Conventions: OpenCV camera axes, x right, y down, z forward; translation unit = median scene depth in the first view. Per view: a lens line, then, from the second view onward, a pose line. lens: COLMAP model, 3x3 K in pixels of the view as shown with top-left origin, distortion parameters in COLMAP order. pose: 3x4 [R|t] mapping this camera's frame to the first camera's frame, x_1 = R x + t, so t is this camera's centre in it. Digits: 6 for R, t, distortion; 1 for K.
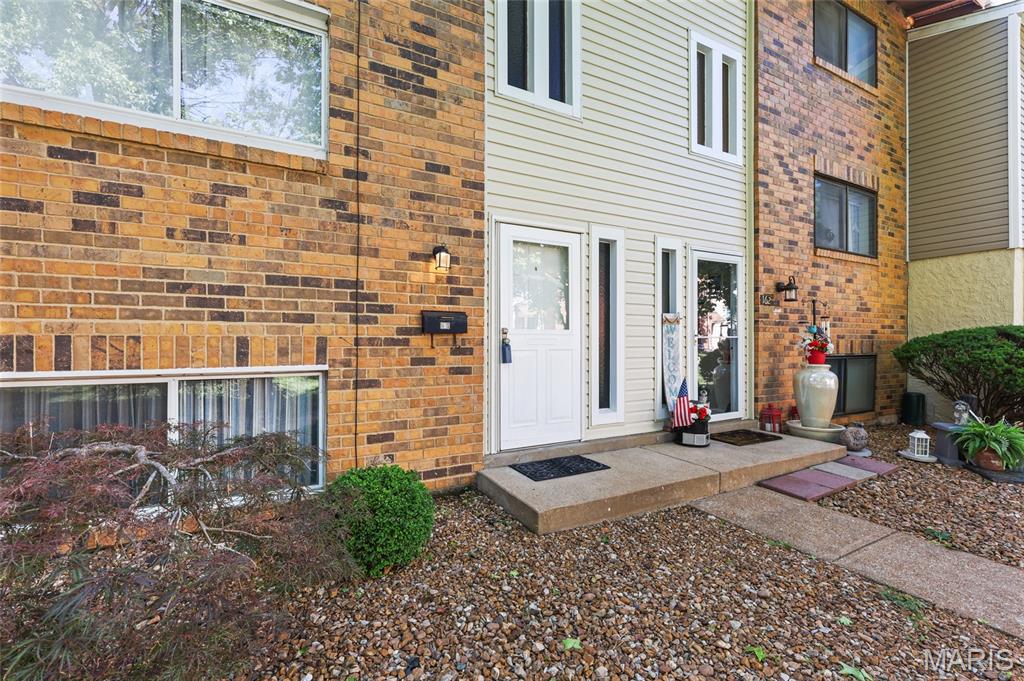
lens RADIAL K [[453.3, 0, 511.2], [0, 453.3, 342.3], [0, 0, 1]] dist [0.005954, 0.000256]
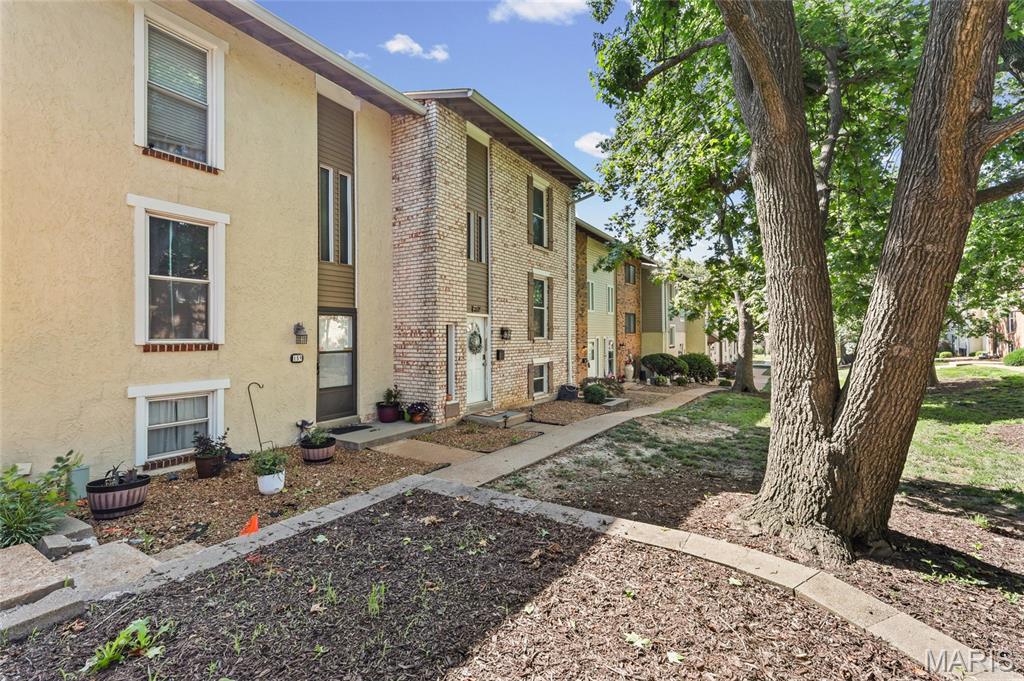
lens RADIAL K [[453.3, 0, 512.7], [0, 453.3, 336.3], [0, 0, 1]] dist [0.005954, 0.000256]
pose [[0.870381, -0.002194, 0.492375, -2.072648], [-0.000496, 0.999986, 0.005332, -0.209041], [-0.492379, -0.004885, 0.870367, -1.876093]]
